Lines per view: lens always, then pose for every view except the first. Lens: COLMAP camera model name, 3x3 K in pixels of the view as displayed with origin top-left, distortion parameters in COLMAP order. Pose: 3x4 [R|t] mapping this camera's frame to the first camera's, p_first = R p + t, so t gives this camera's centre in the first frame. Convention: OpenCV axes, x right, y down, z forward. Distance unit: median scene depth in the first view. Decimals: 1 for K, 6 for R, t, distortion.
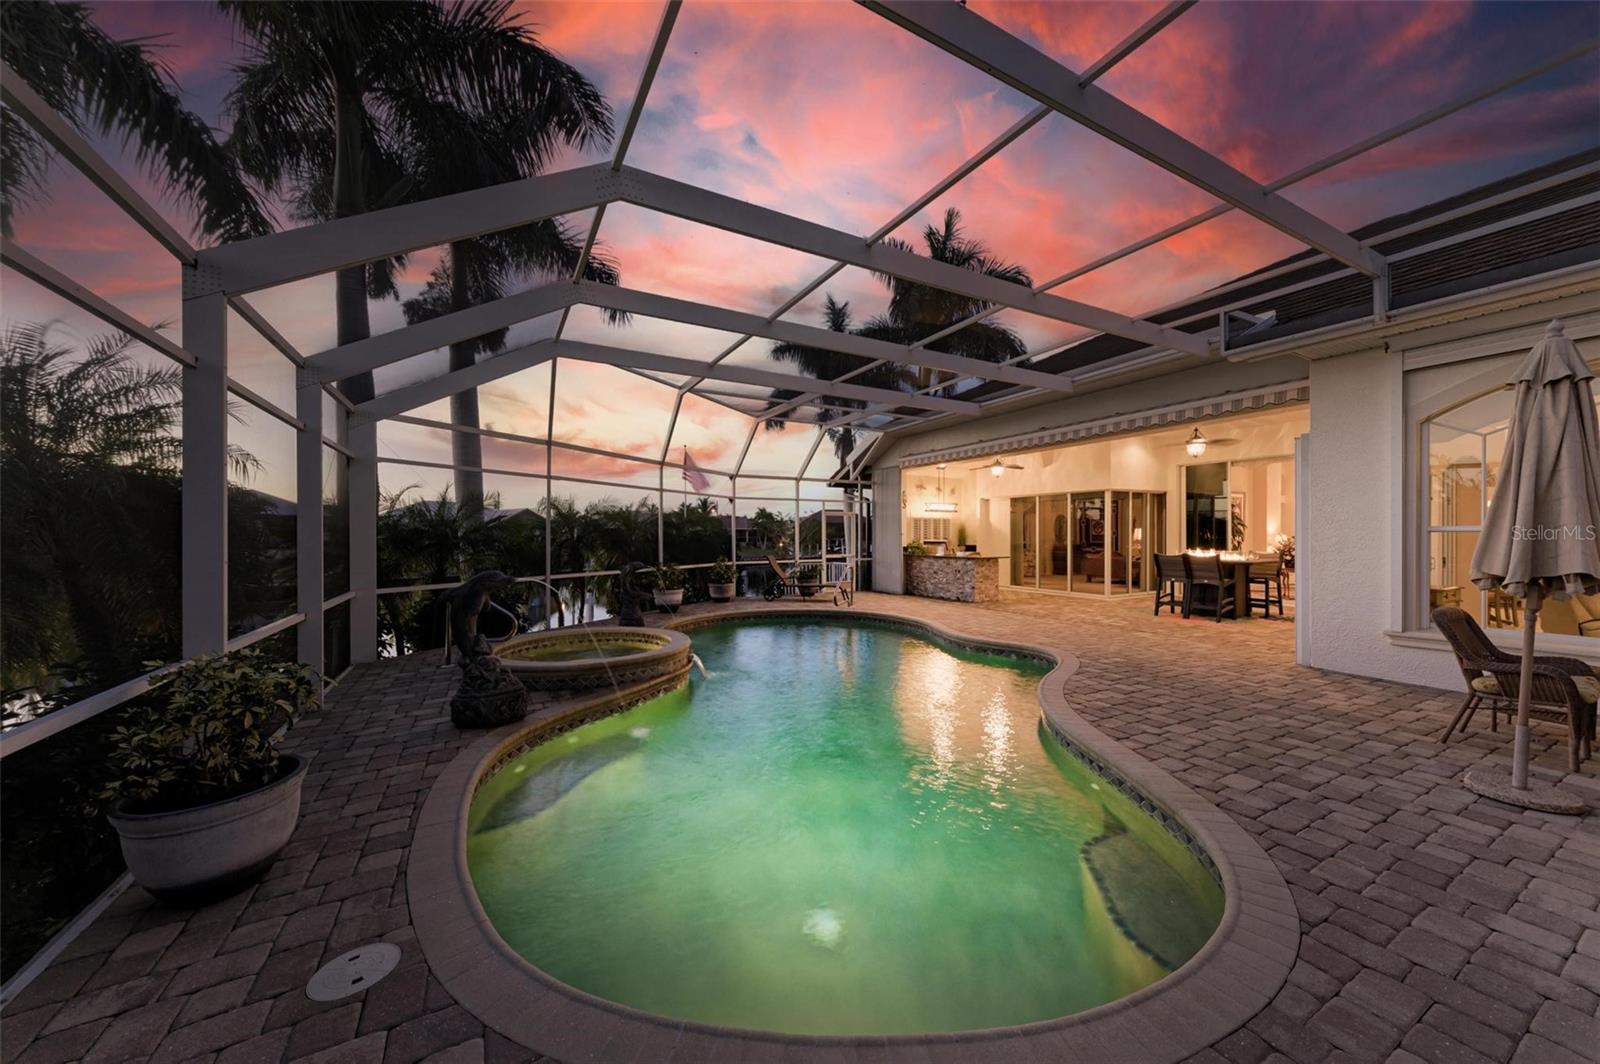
lens RADIAL K [[564.1, 0, 800.0], [0, 564.1, 532.0], [0, 0, 1]] dist [0.019497, -0.003848]
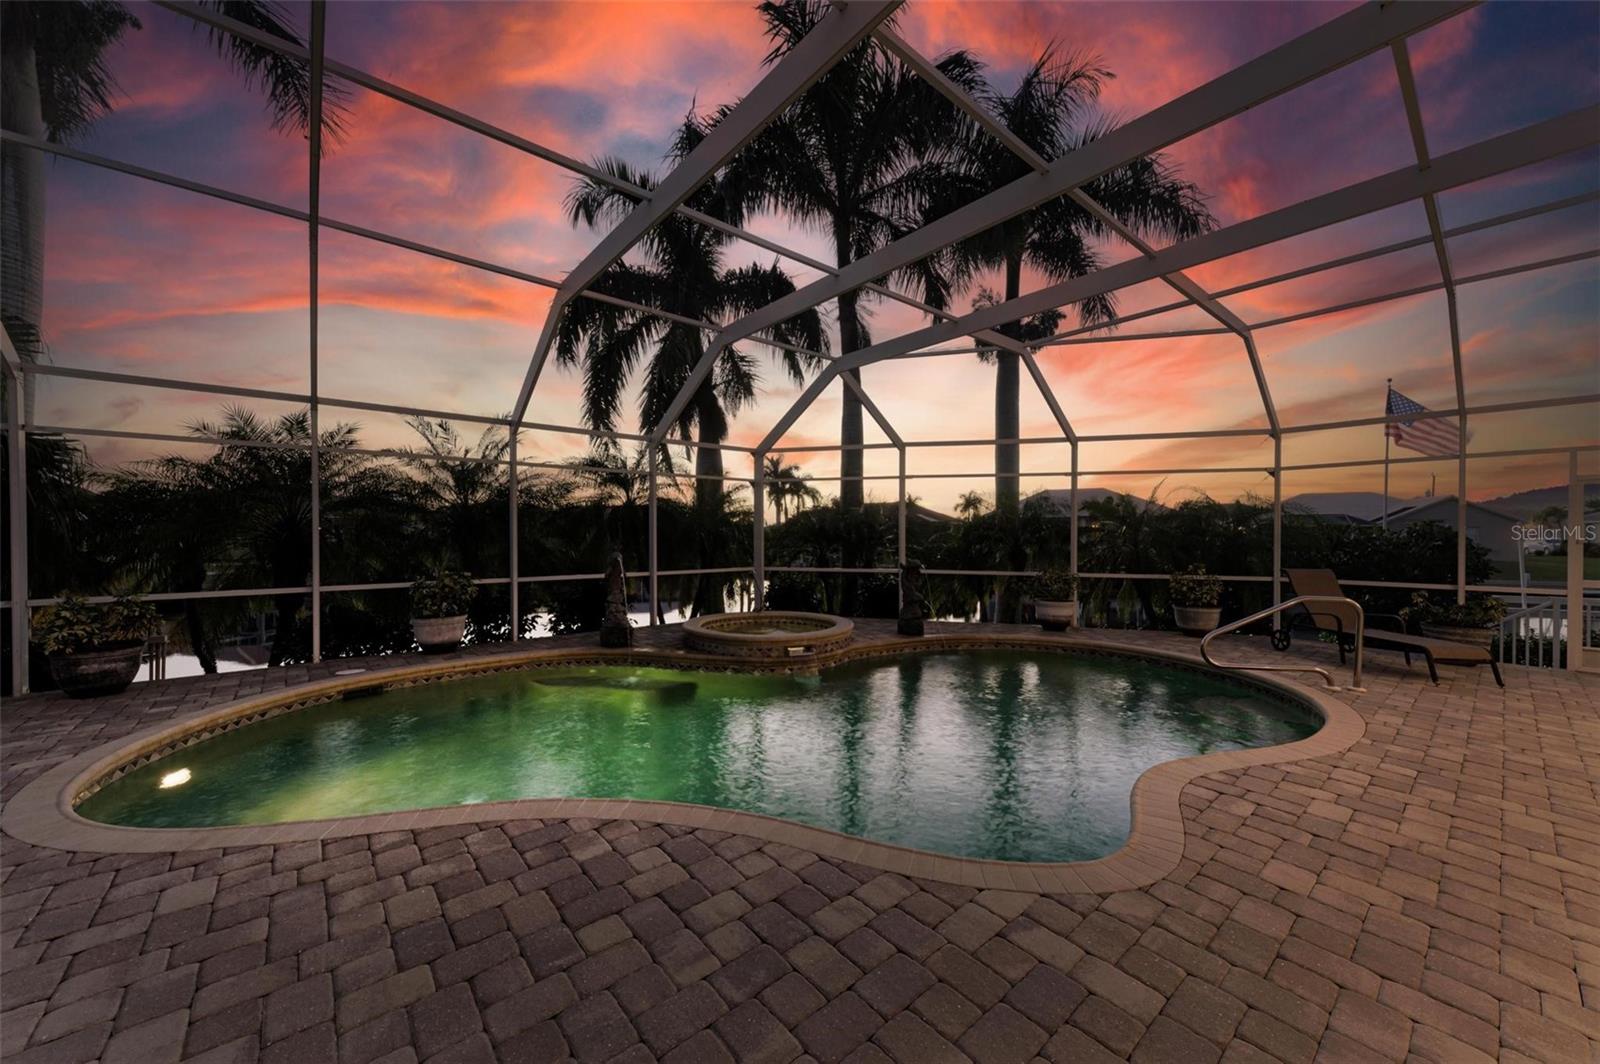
lens RADIAL K [[587.9, 0, 800.4], [0, 587.9, 536.5], [0, 0, 1]] dist [0.017866, -0.004989]
pose [[0.191168, 0.006027, -0.981539, 0.451471], [0.002713, 0.999974, 0.006668, 0.005148], [0.981554, -0.003938, 0.191147, 0.446905]]
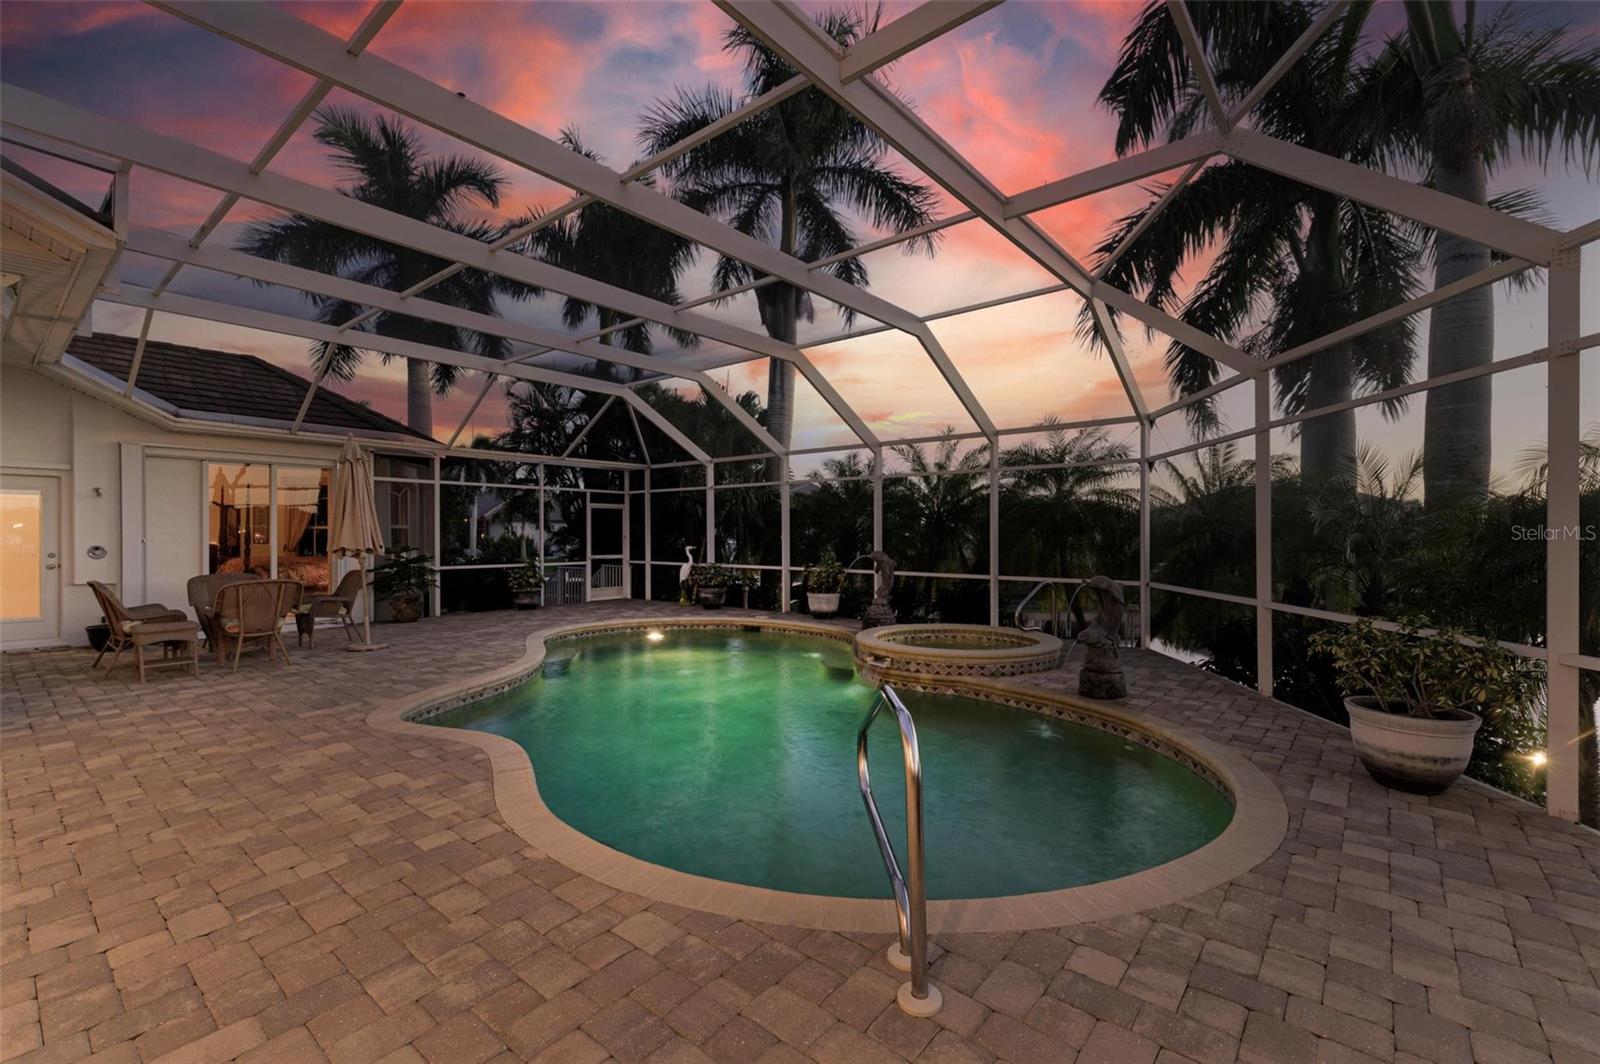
lens RADIAL K [[679.9, 0, 800.0], [0, 679.9, 532.0], [0, 0, 1]] dist [0.000544, 0.000042]
pose [[-0.930740, -0.006323, -0.365628, 0.184551], [-0.004040, 0.999967, -0.007008, 0.010032], [0.365660, -0.005046, -0.930735, 1.083539]]
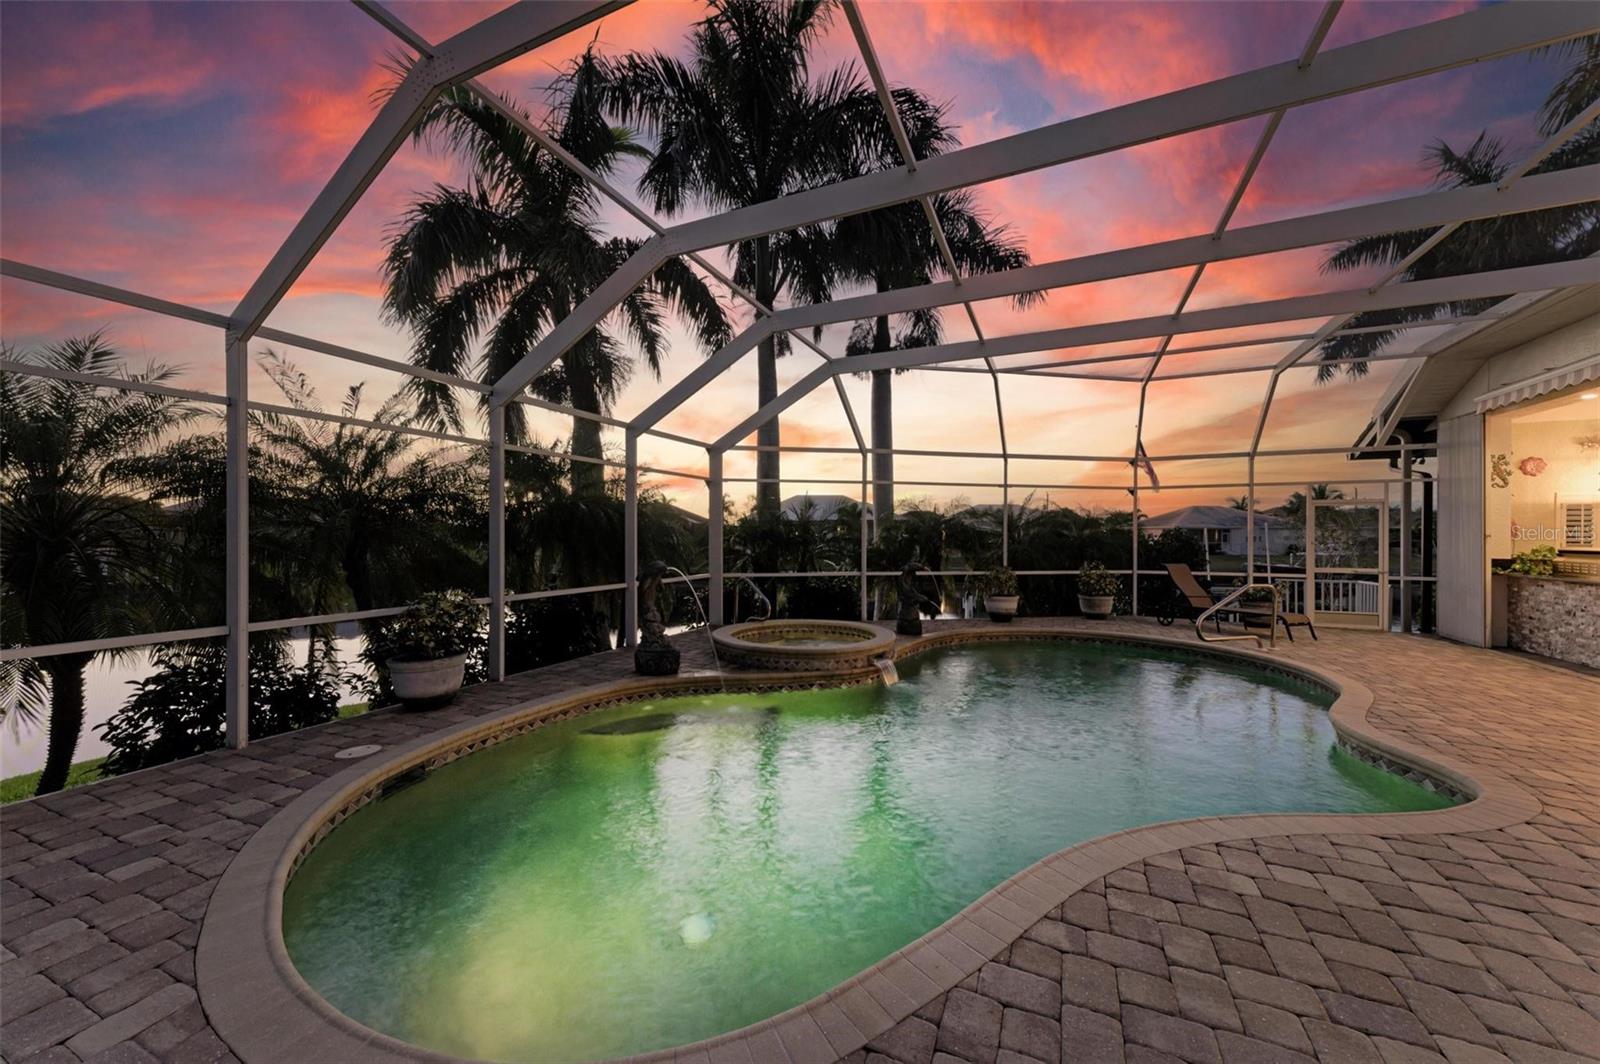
lens RADIAL K [[587.9, 0, 800.4], [0, 587.9, 536.5], [0, 0, 1]] dist [0.017866, -0.004989]
pose [[0.599881, 0.004302, -0.800078, 0.293002], [0.000774, 0.999982, 0.005957, 0.000680], [0.800089, -0.004193, 0.599866, 0.161782]]
